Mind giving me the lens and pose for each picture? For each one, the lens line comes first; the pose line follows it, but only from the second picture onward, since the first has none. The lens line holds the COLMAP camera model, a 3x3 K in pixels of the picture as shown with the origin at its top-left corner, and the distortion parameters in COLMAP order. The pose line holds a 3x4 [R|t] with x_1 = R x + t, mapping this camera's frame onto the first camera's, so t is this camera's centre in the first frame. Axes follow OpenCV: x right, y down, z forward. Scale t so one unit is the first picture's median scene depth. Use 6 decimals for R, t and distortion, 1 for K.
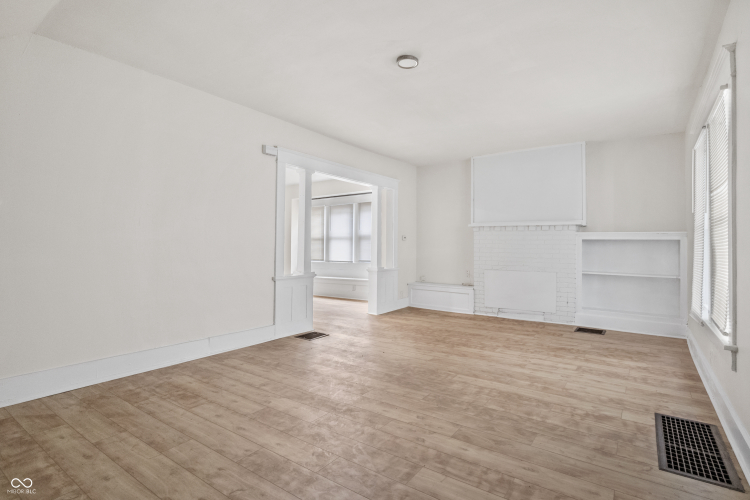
lens RADIAL K [[375.1, 0, 377.3], [0, 375.1, 246.8], [0, 0, 1]] dist [0.000562, -0.000281]
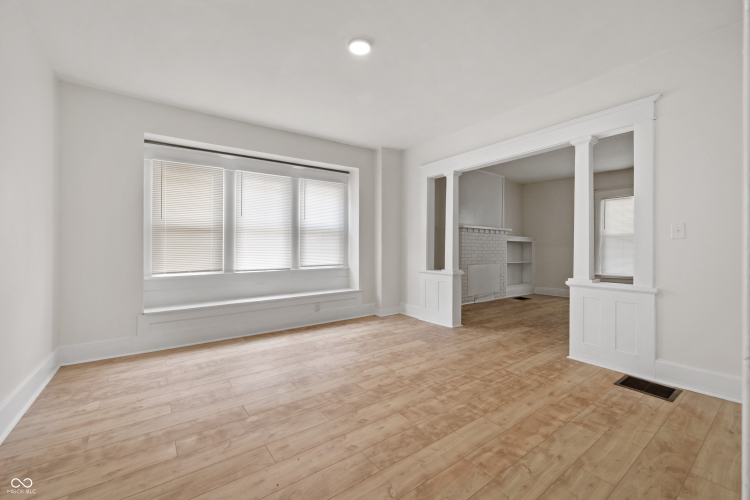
lens RADIAL K [[306.9, 0, 377.1], [0, 306.9, 249.3], [0, 0, 1]] dist [-0.000814, 0.000246]
pose [[0.311617, -0.010804, 0.950146, -1.193413], [-0.002847, 0.999920, 0.012303, 0.000098], [-0.950203, -0.006539, 0.311562, 1.606222]]
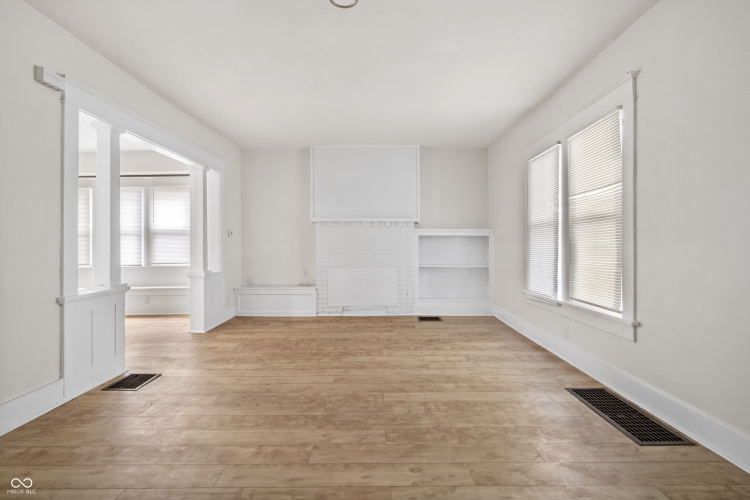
lens RADIAL K [[366.4, 0, 375.1], [0, 366.4, 246.0], [0, 0, 1]] dist [0.000230, -0.000348]
pose [[0.818108, -0.013761, 0.574899, -0.244202], [0.010717, 0.999905, 0.008683, 0.000175], [-0.574964, -0.000942, 0.818178, 0.299300]]
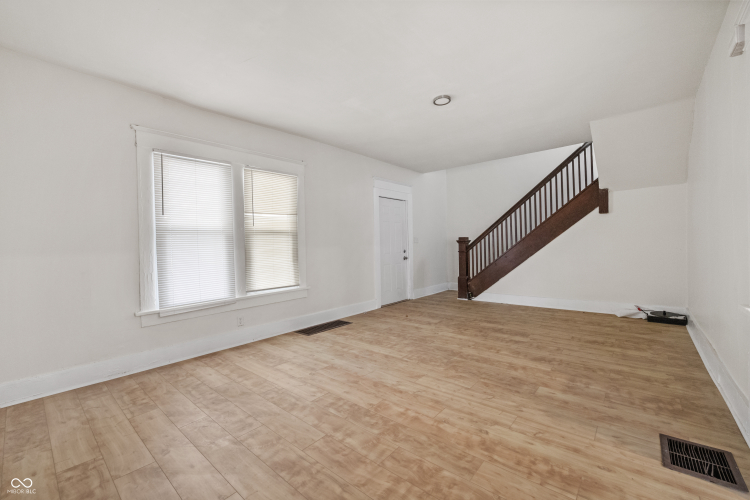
lens RADIAL K [[306.9, 0, 377.1], [0, 306.9, 249.3], [0, 0, 1]] dist [-0.000814, 0.000246]
pose [[-0.995272, 0.014845, 0.095989, 0.173478], [0.016201, 0.999779, 0.013365, -0.000200], [-0.095770, 0.014857, -0.995293, 1.725304]]
